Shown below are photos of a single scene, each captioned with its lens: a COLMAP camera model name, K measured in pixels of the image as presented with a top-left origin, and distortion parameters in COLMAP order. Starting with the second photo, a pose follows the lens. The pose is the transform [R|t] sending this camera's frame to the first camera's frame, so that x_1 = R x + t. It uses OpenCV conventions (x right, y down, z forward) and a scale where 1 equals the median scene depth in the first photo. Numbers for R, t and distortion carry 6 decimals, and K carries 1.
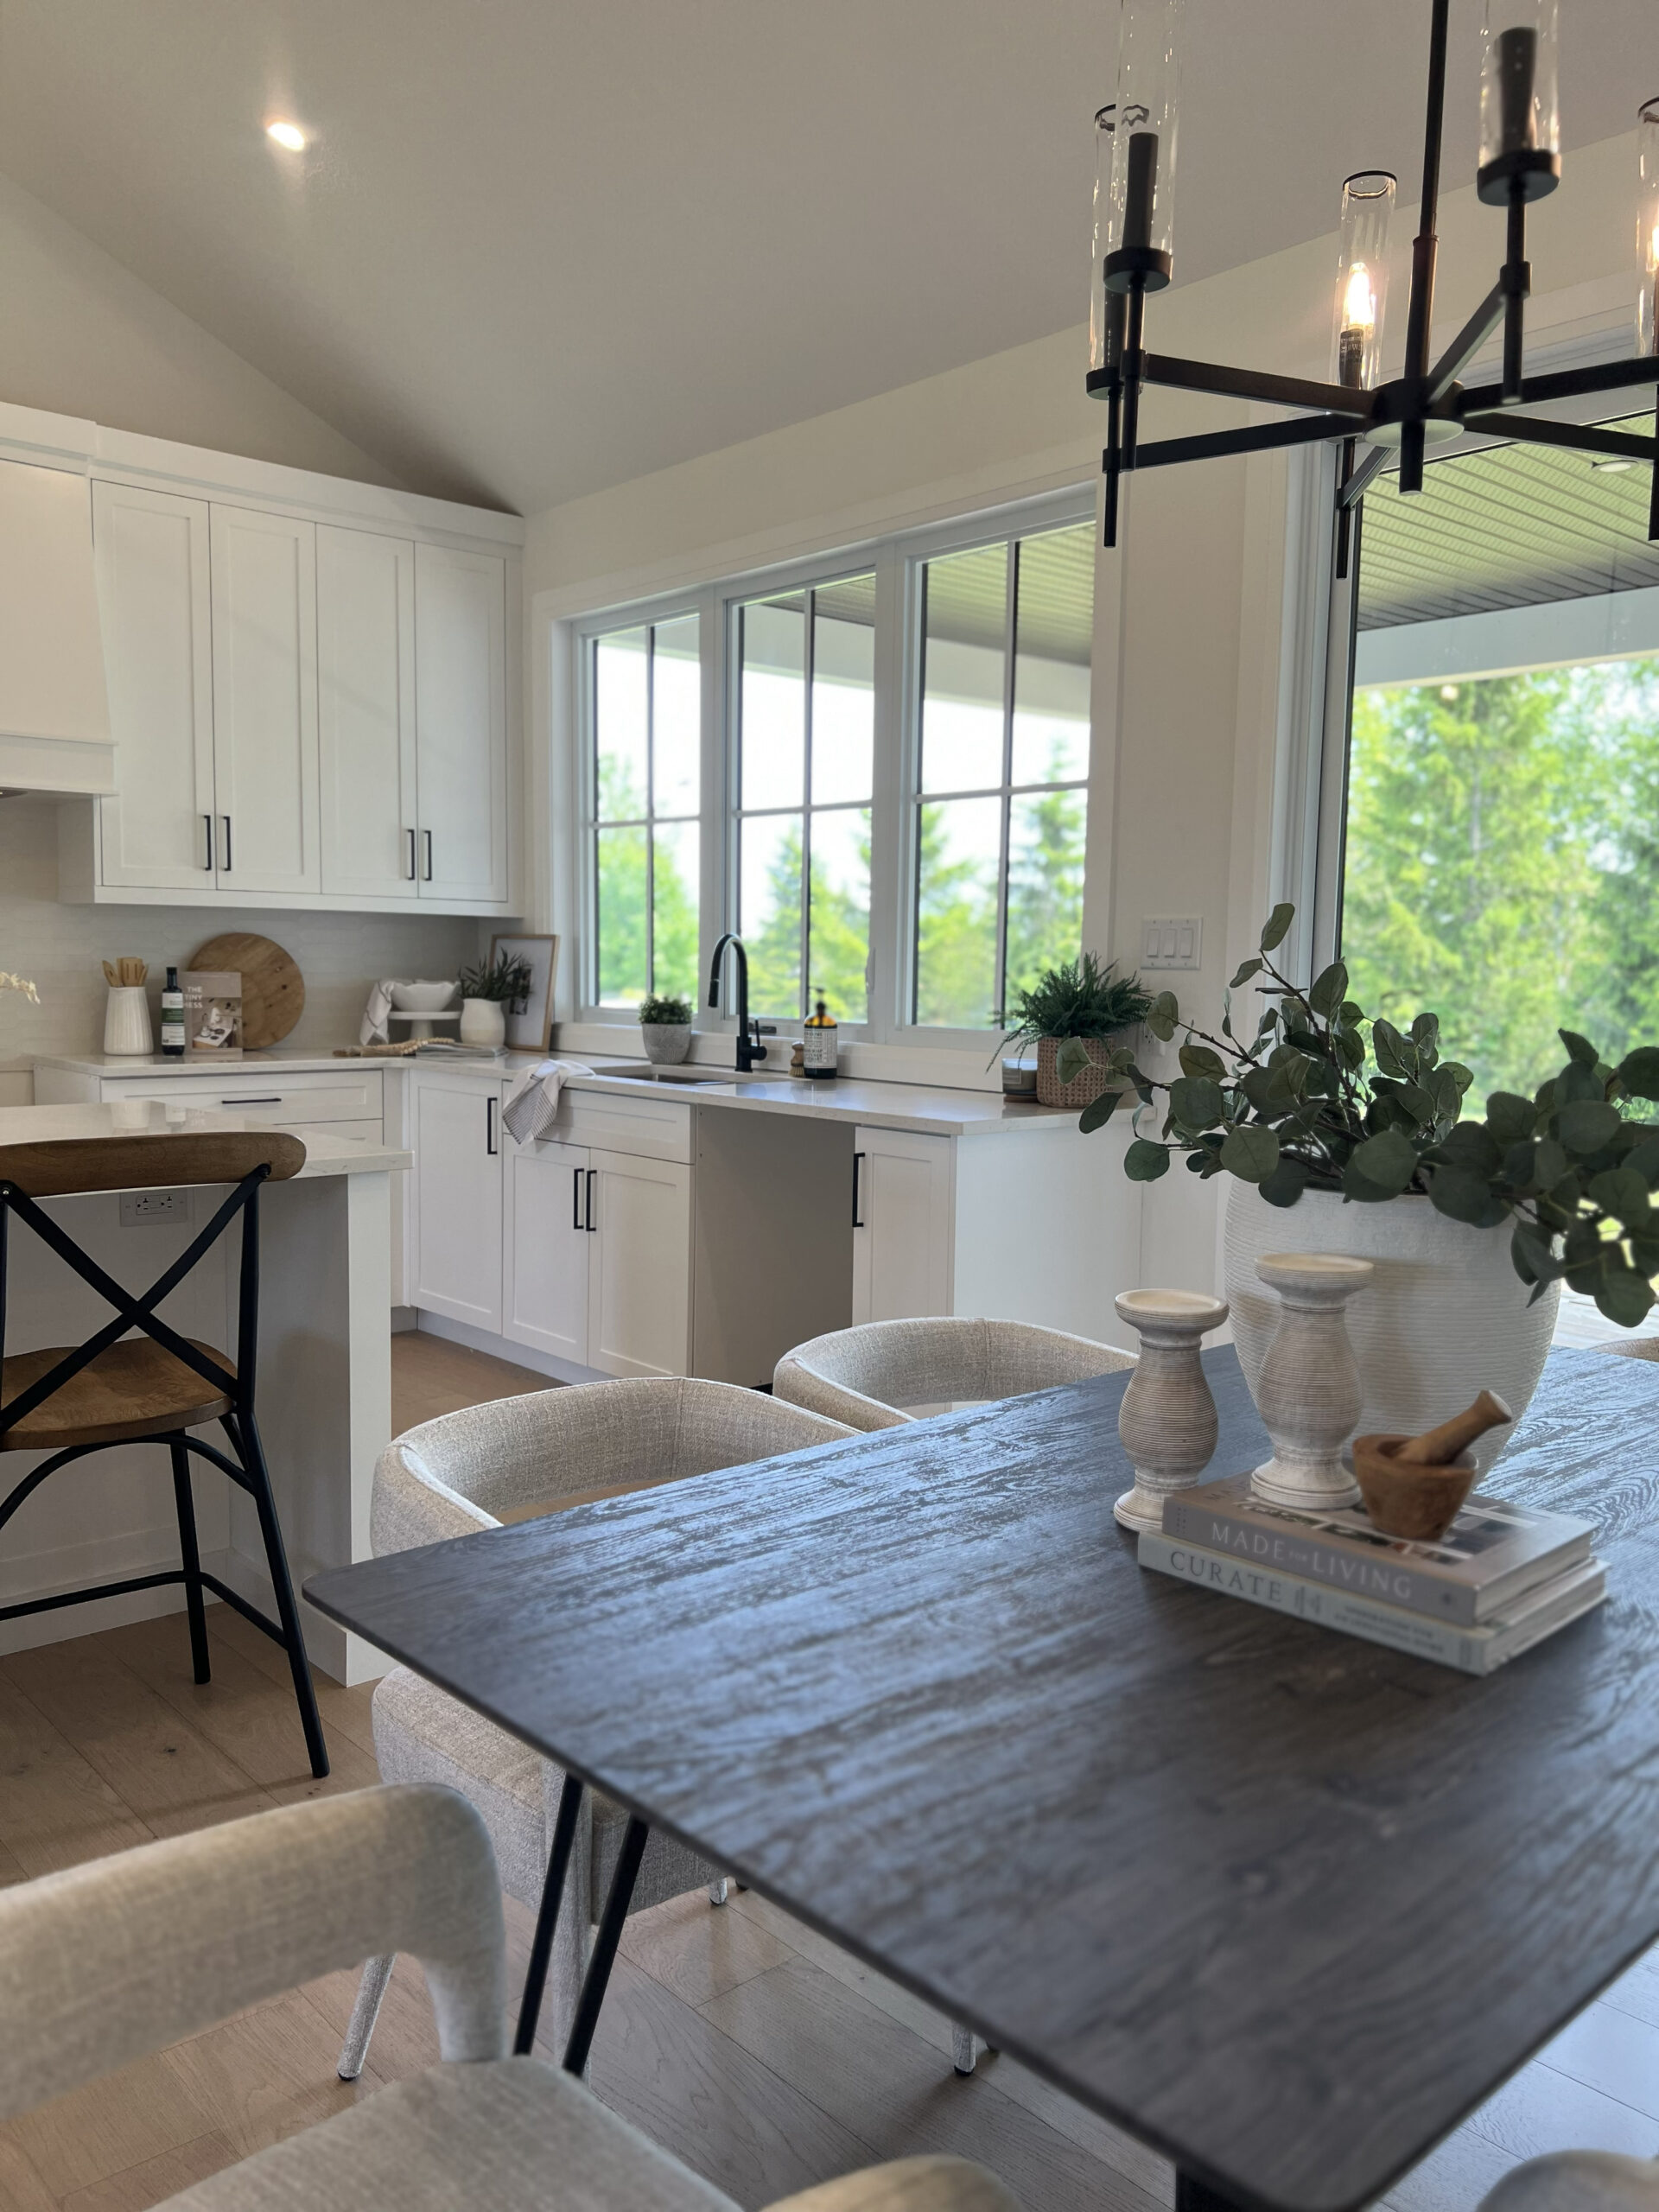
lens RADIAL K [[1706.0, 0, 822.2], [0, 1706.0, 1115.0], [0, 0, 1]] dist [0.053560, -0.038335]
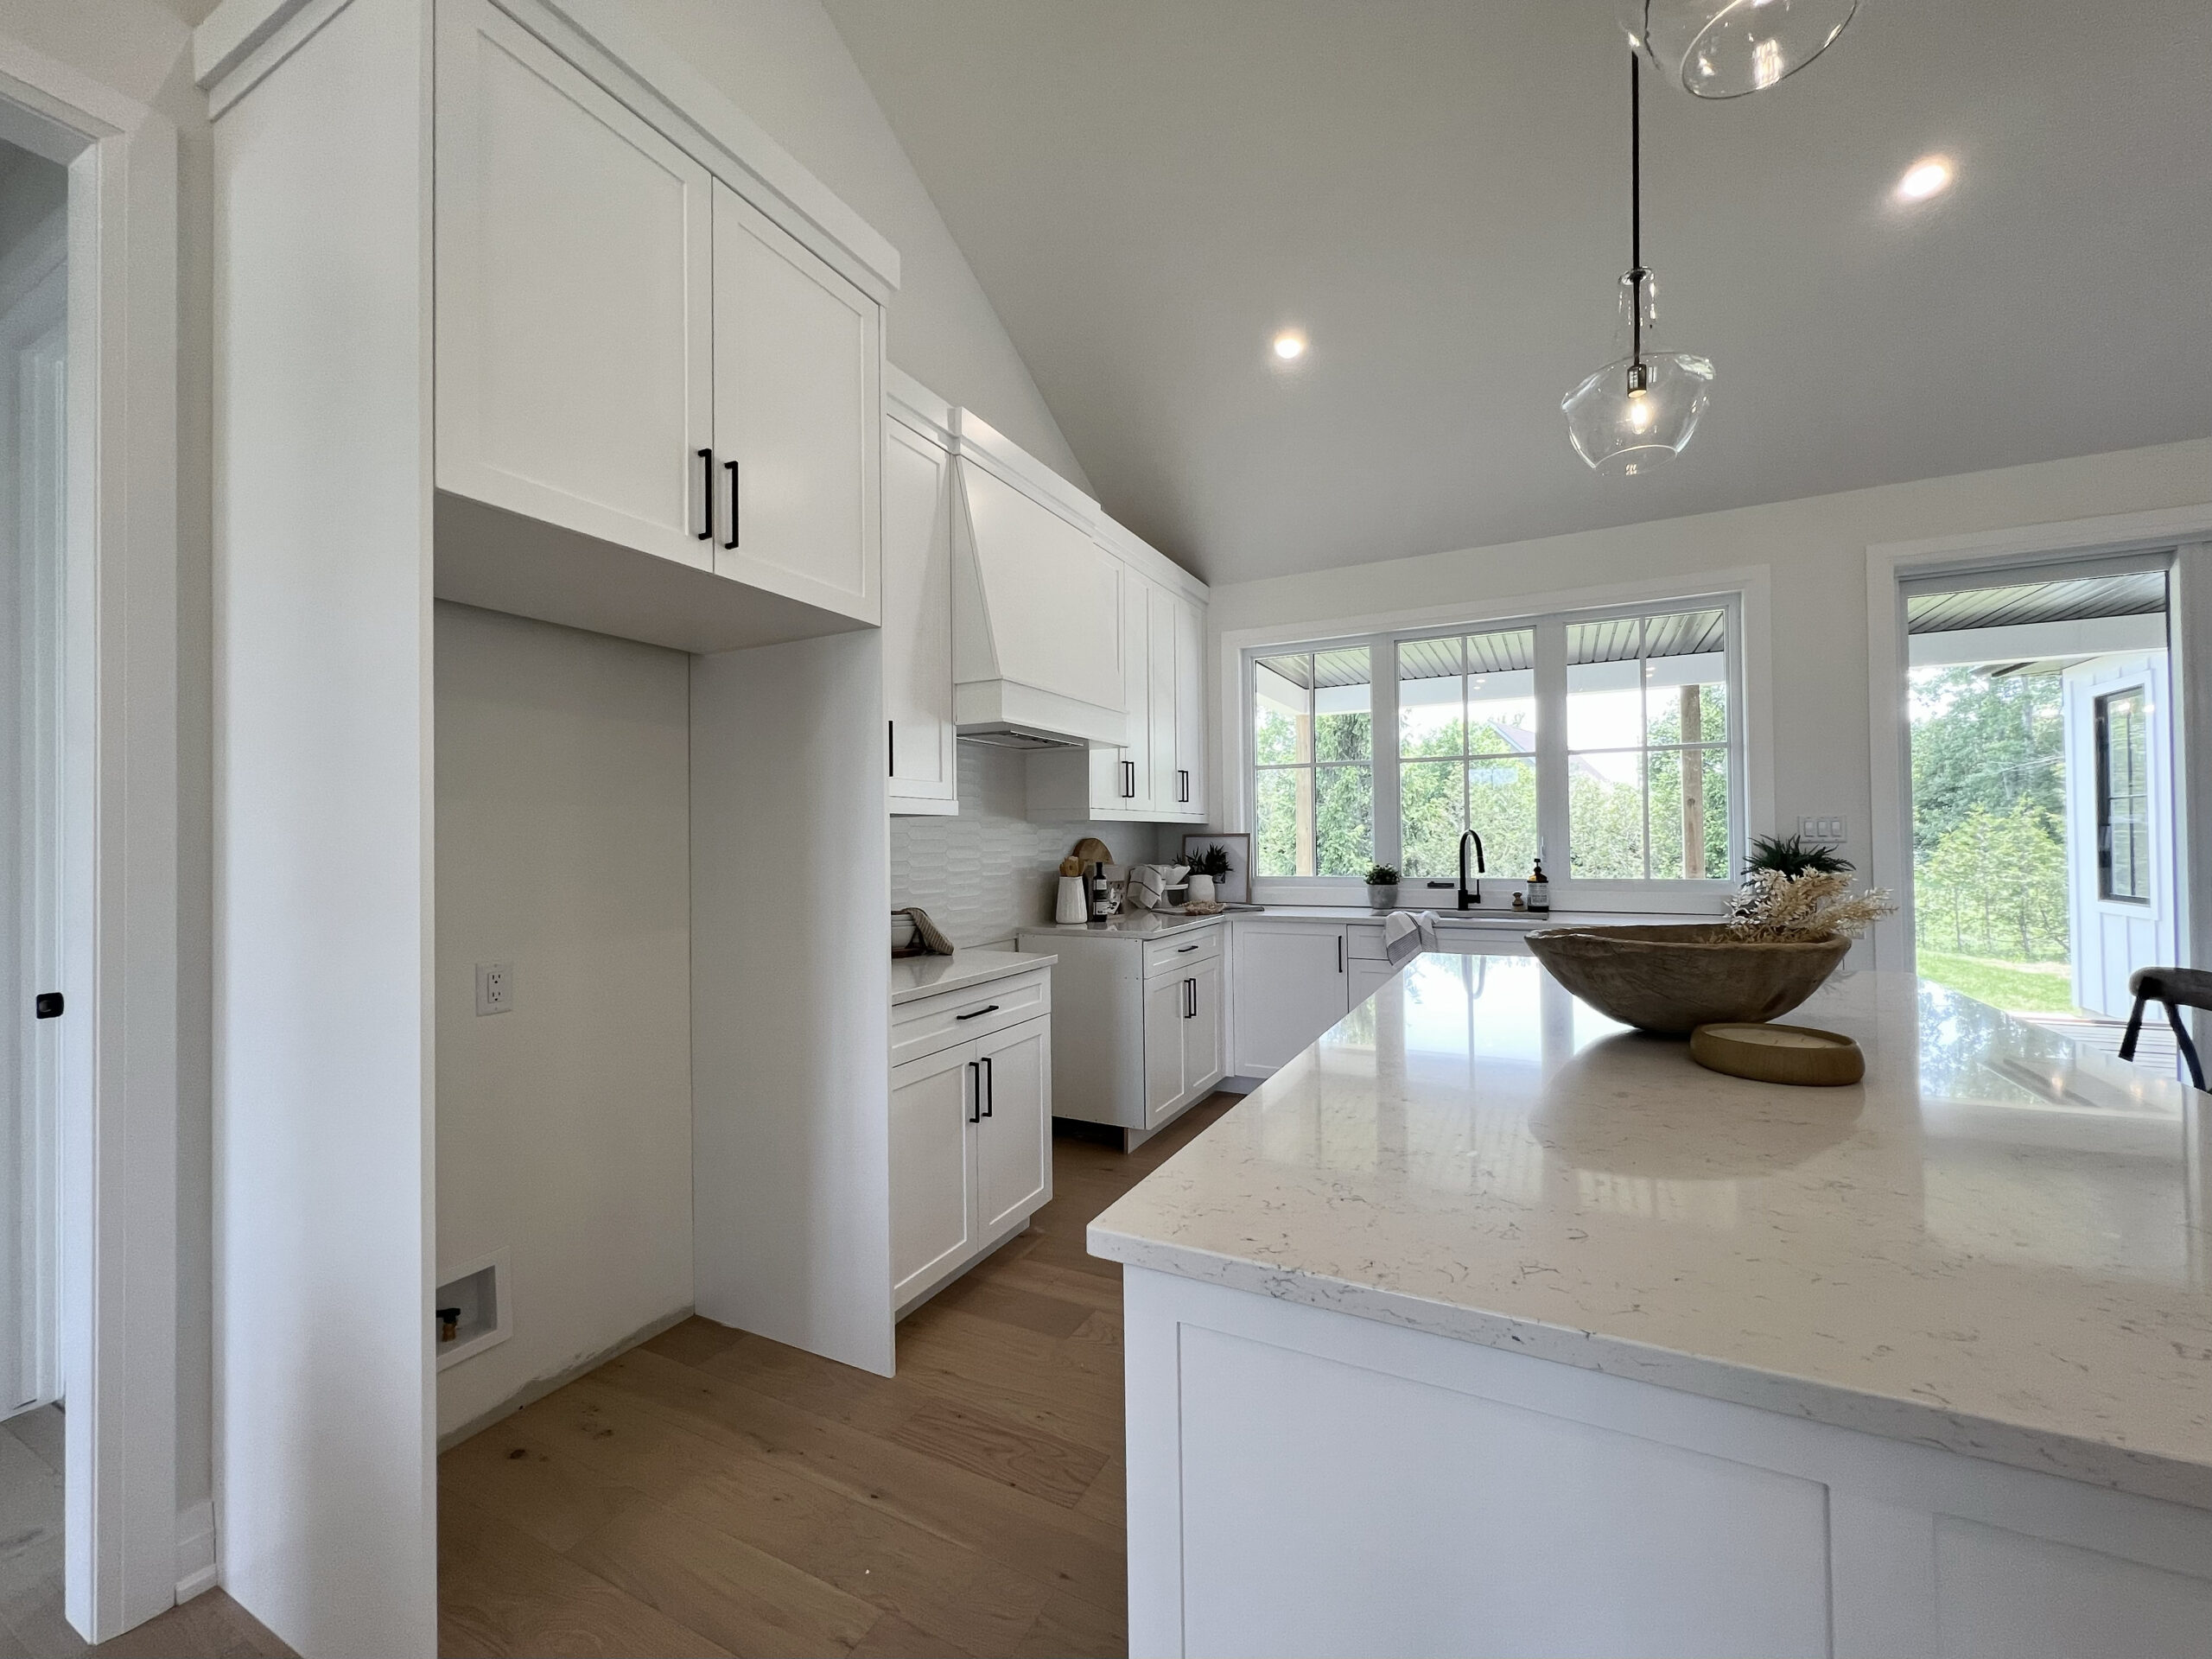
lens RADIAL K [[890.1, 0, 1105.1], [0, 890.1, 842.0], [0, 0, 1]] dist [0.000578, -0.000032]
pose [[0.932596, -0.028962, 0.359757, -0.646930], [0.062417, 0.994698, -0.081727, -0.040008], [-0.355483, 0.098674, 0.929460, 0.279810]]
